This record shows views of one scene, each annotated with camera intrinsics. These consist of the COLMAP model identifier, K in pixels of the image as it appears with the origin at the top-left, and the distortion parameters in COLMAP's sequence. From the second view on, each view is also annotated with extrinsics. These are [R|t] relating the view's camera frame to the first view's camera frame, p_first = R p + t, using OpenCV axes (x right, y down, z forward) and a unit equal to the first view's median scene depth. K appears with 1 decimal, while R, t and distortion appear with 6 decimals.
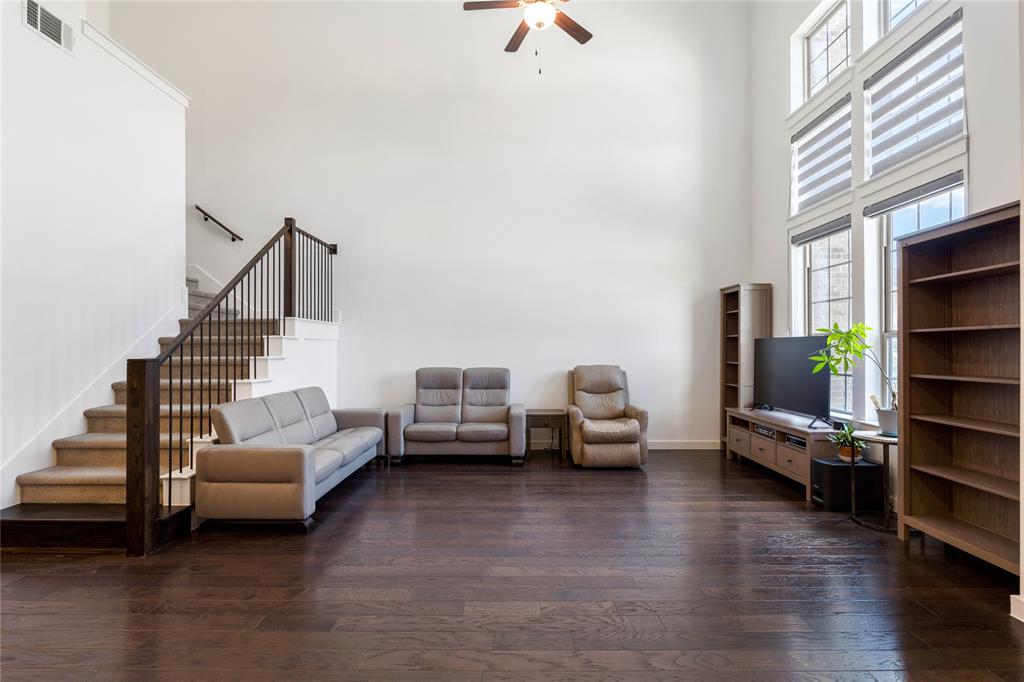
lens RADIAL K [[474.1, 0, 512.0], [0, 474.1, 341.0], [0, 0, 1]] dist [0.000856, -0.000060]
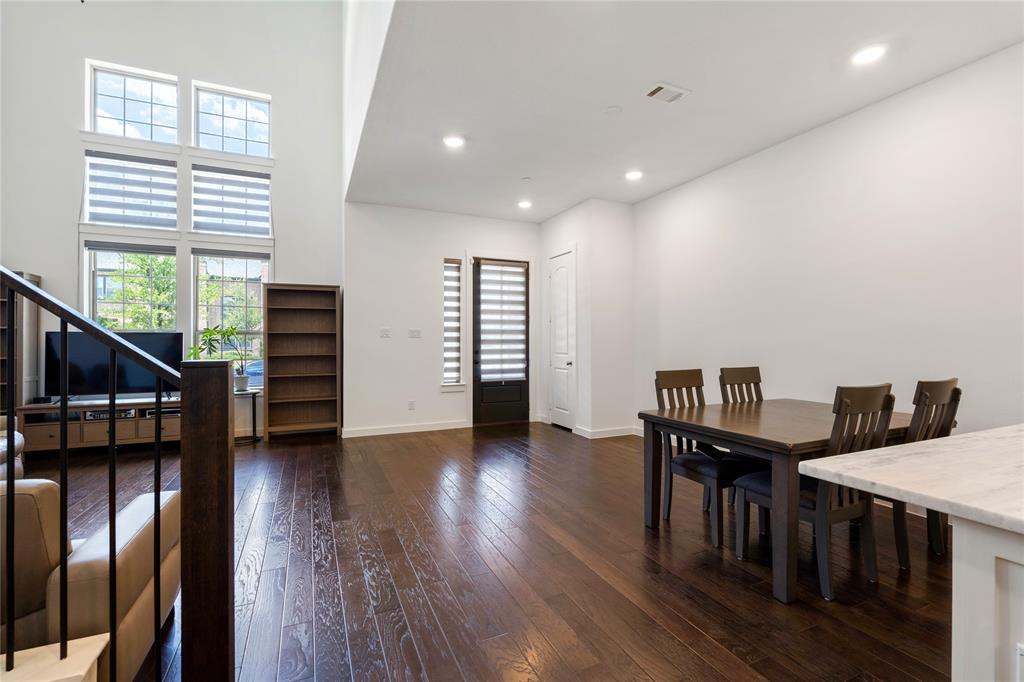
lens RADIAL K [[455.1, 0, 512.1], [0, 455.1, 344.0], [0, 0, 1]] dist [-0.002292, -0.000179]
pose [[-0.419398, -0.004040, 0.907794, -0.804588], [-0.012070, 0.999927, -0.001127, 0.009694], [-0.907722, -0.011430, -0.419416, 0.553905]]
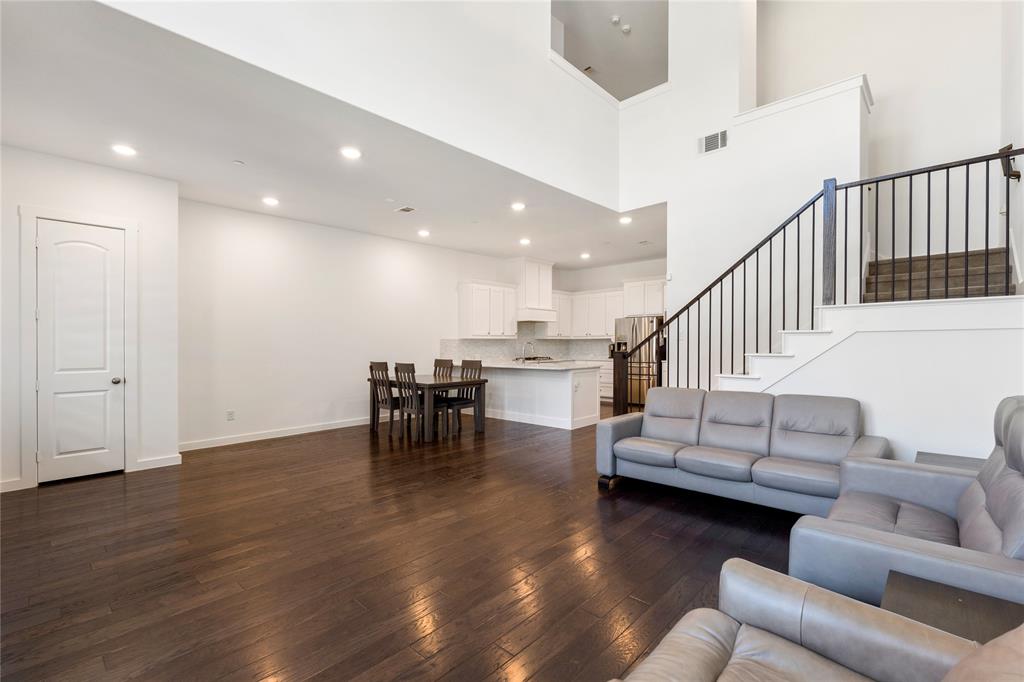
lens RADIAL K [[452.2, 0, 513.1], [0, 452.2, 332.9], [0, 0, 1]] dist [-0.003673, -0.000534]
pose [[-0.677558, -0.010578, -0.735393, 0.436059], [0.020329, 0.999245, -0.033104, 0.009901], [0.735188, -0.037380, -0.676832, 1.108836]]
